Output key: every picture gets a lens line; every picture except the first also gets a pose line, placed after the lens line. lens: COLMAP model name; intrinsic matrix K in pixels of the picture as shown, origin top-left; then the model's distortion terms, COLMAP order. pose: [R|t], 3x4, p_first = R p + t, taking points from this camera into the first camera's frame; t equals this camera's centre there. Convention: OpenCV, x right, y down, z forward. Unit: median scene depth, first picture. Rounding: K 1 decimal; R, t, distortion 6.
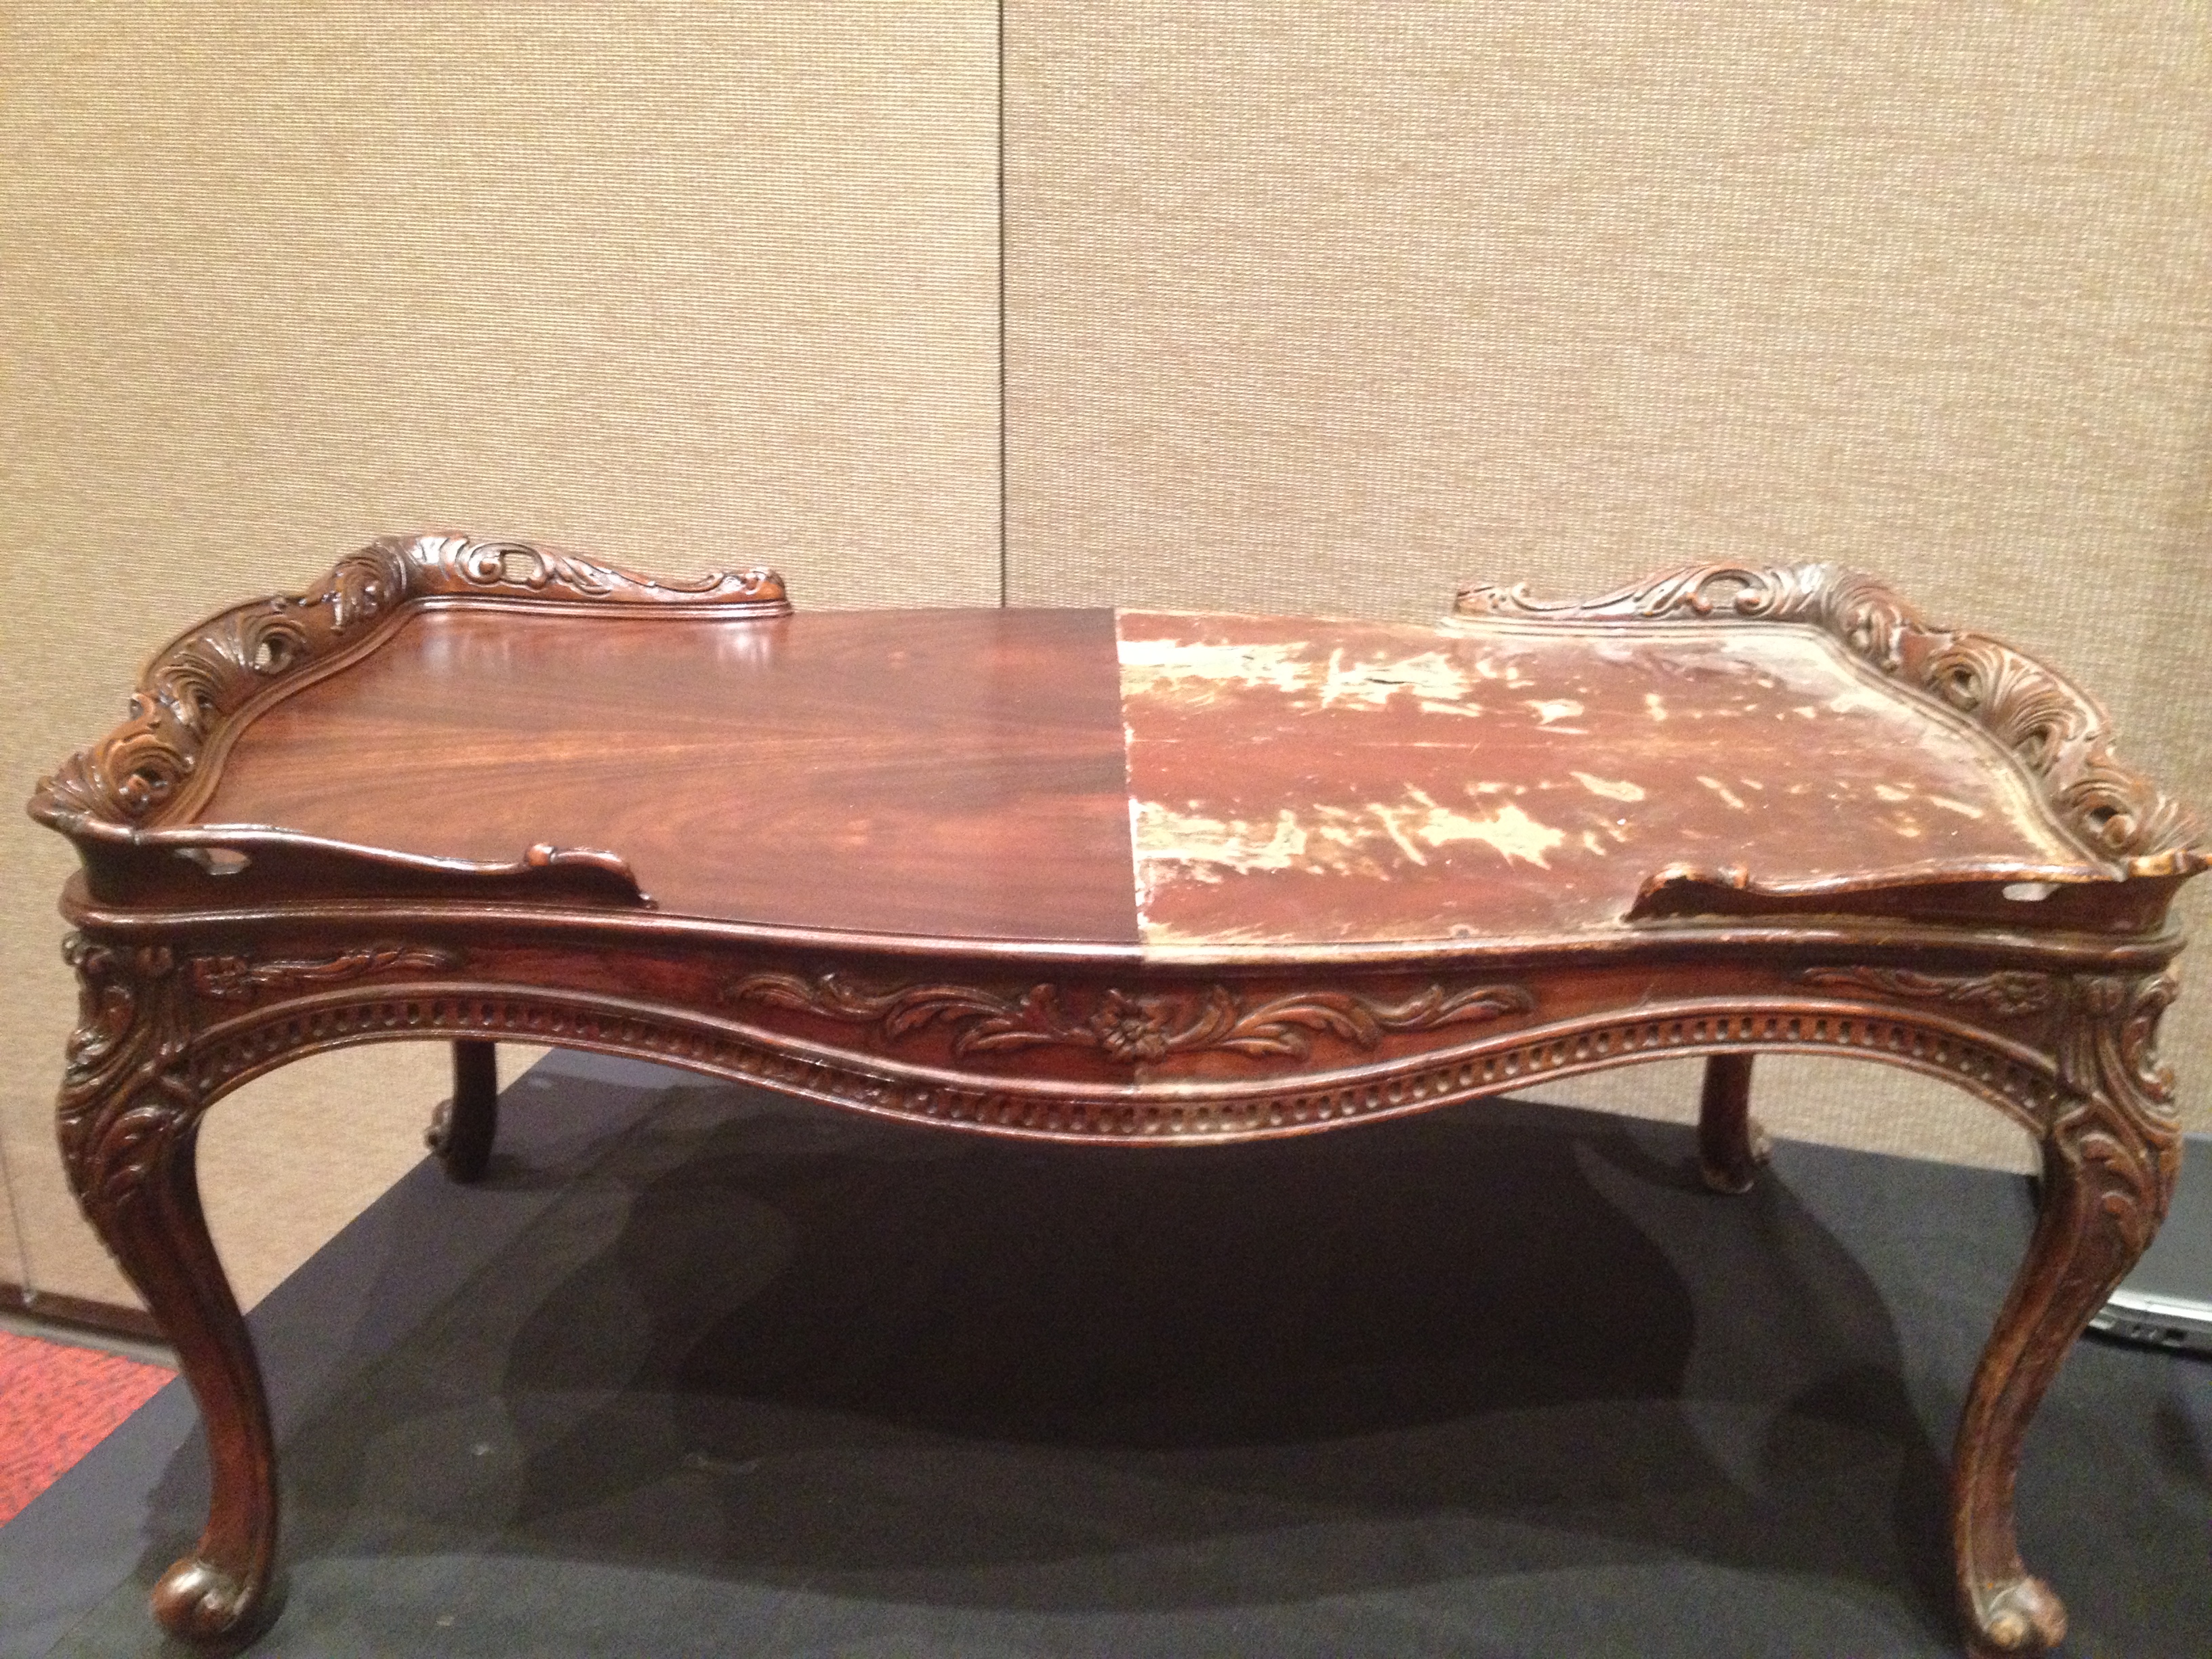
lens RADIAL K [[2158.4, 0, 1107.6], [0, 2158.4, 839.6], [0, 0, 1]] dist [0.161651, -0.370445]
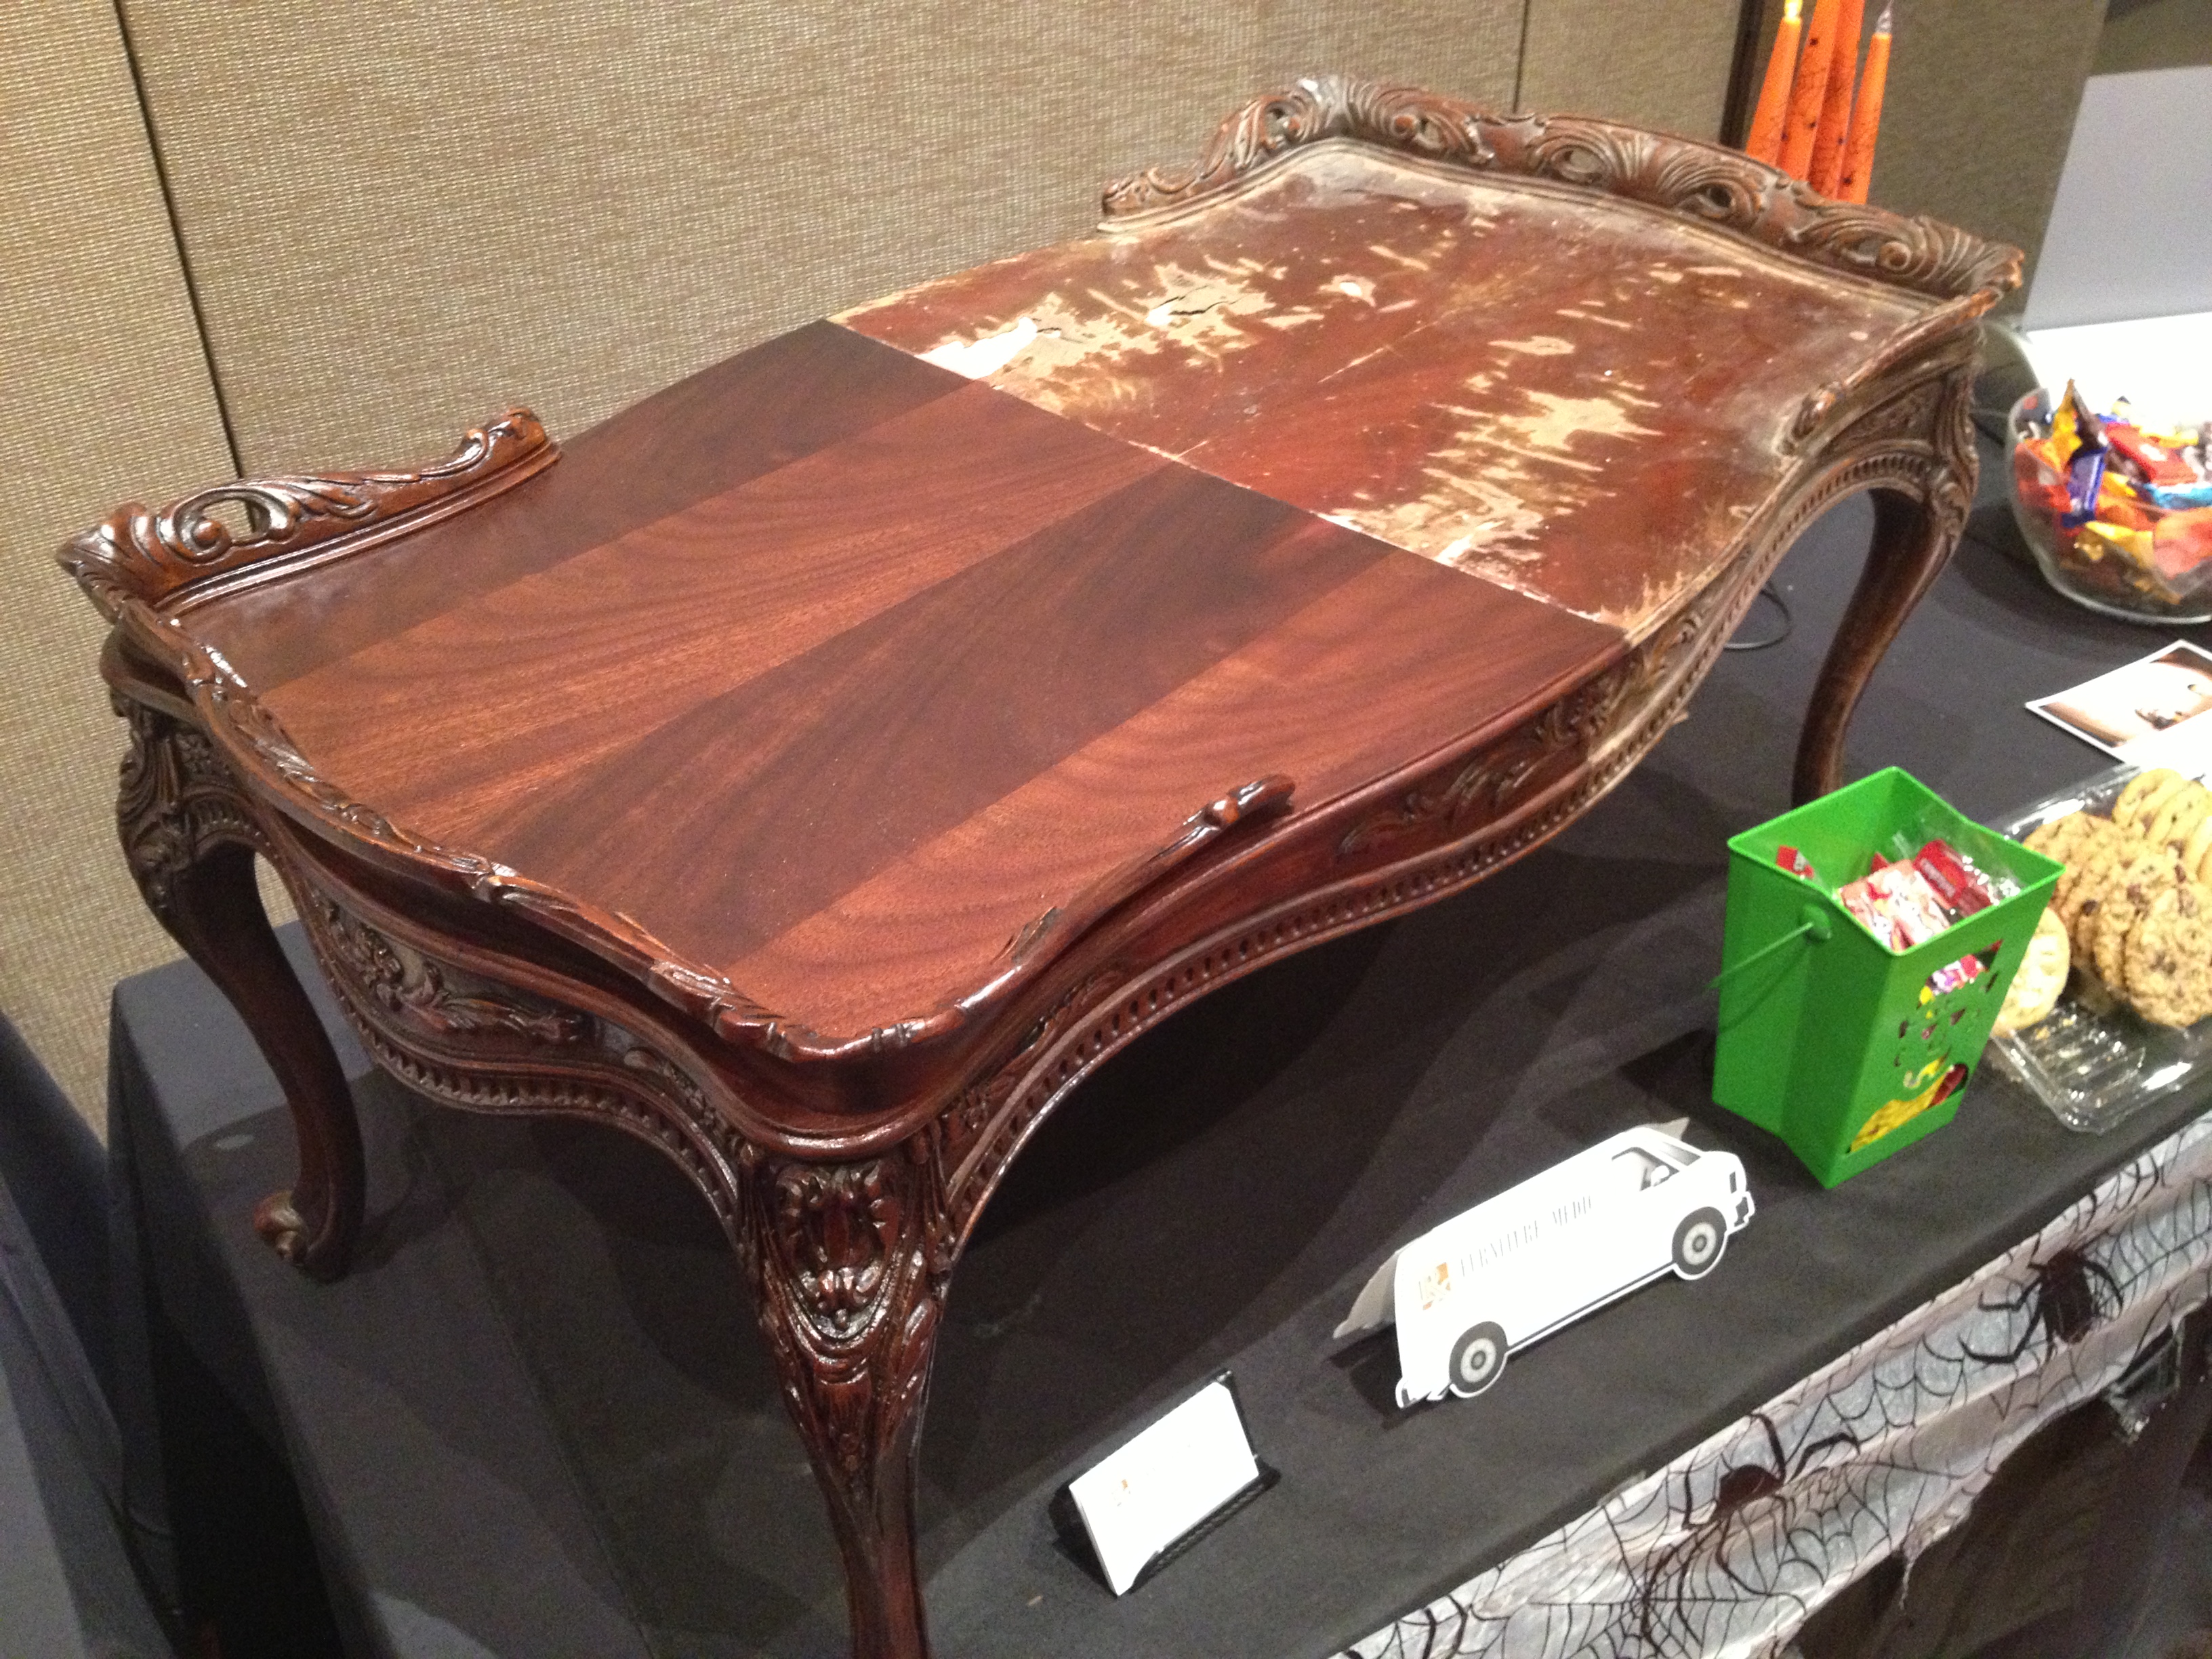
lens RADIAL K [[2145.9, 0, 1202.9], [0, 2145.9, 855.6], [0, 0, 1]] dist [0.119089, -0.277993]
pose [[0.658214, -0.461501, 0.594786, -0.664139], [0.281572, 0.883640, 0.374028, -0.257226], [-0.698192, -0.078716, 0.711570, 0.313211]]
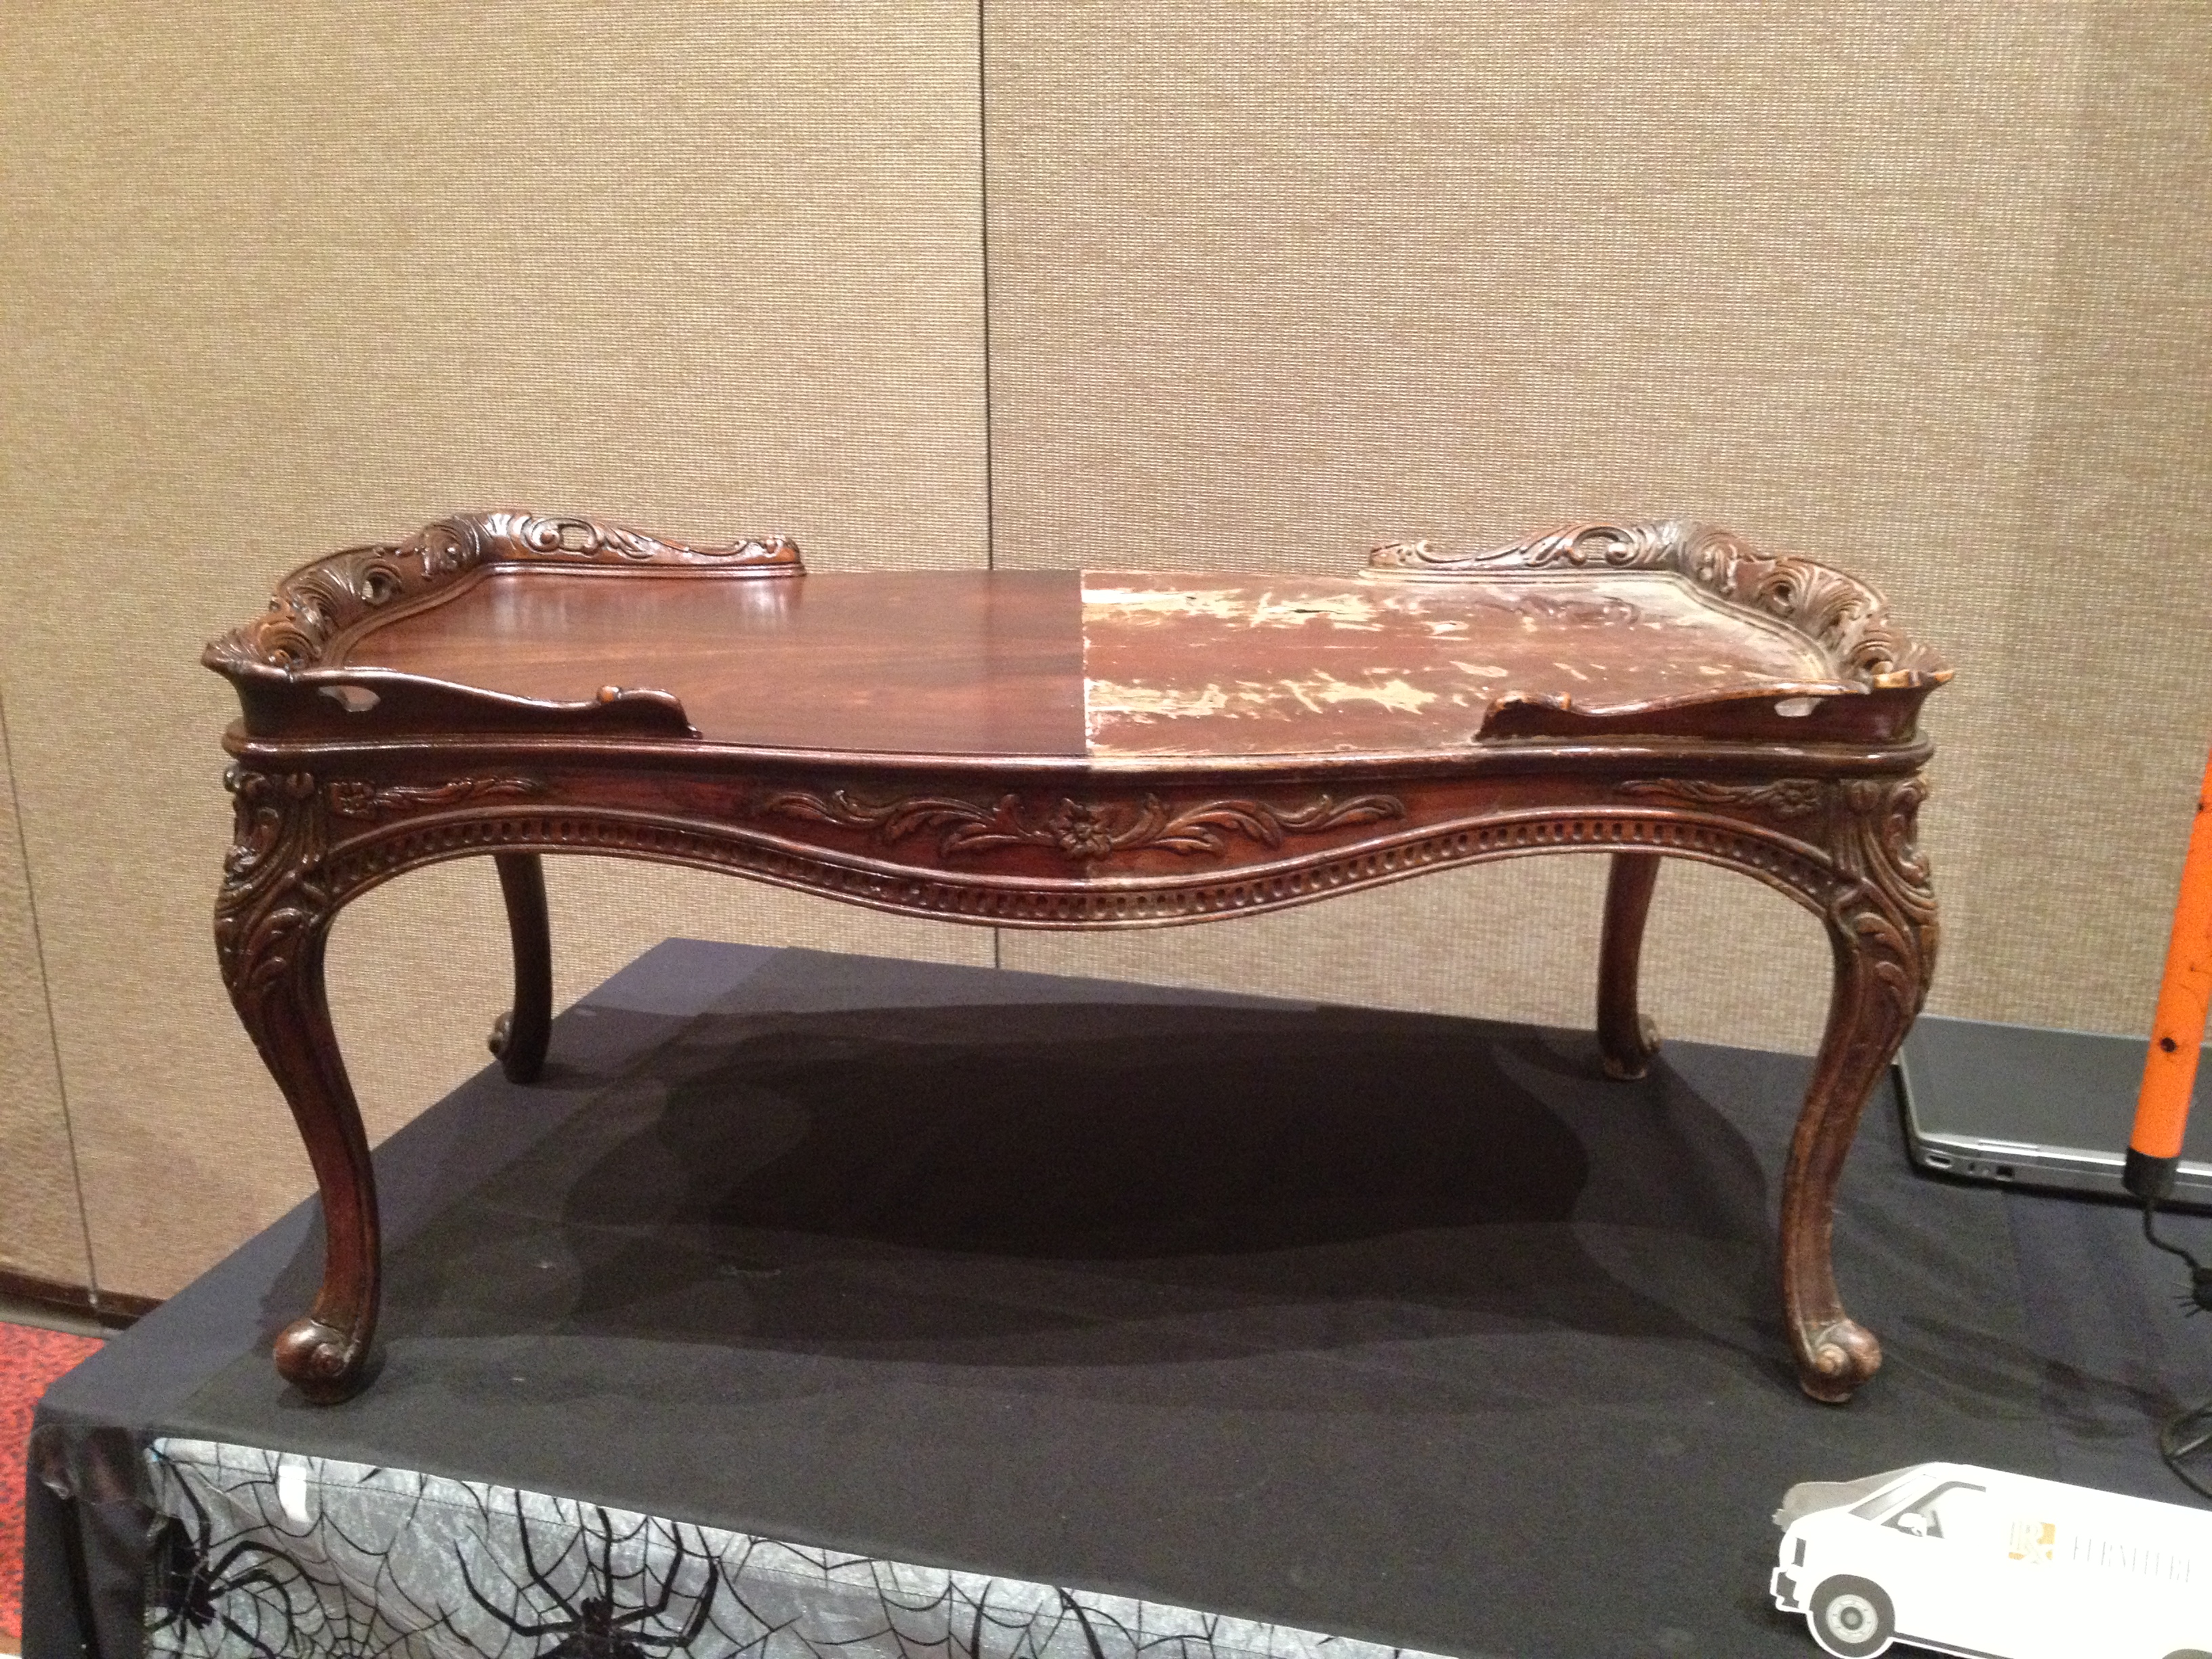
lens RADIAL K [[2146.6, 0, 1106.0], [0, 2146.6, 829.5], [0, 0, 1]] dist [0.212718, -0.533662]
pose [[0.999892, -0.014241, -0.003538, 0.024736], [0.013975, 0.997704, -0.066263, 0.143254], [0.004474, 0.066206, 0.997796, -0.202119]]
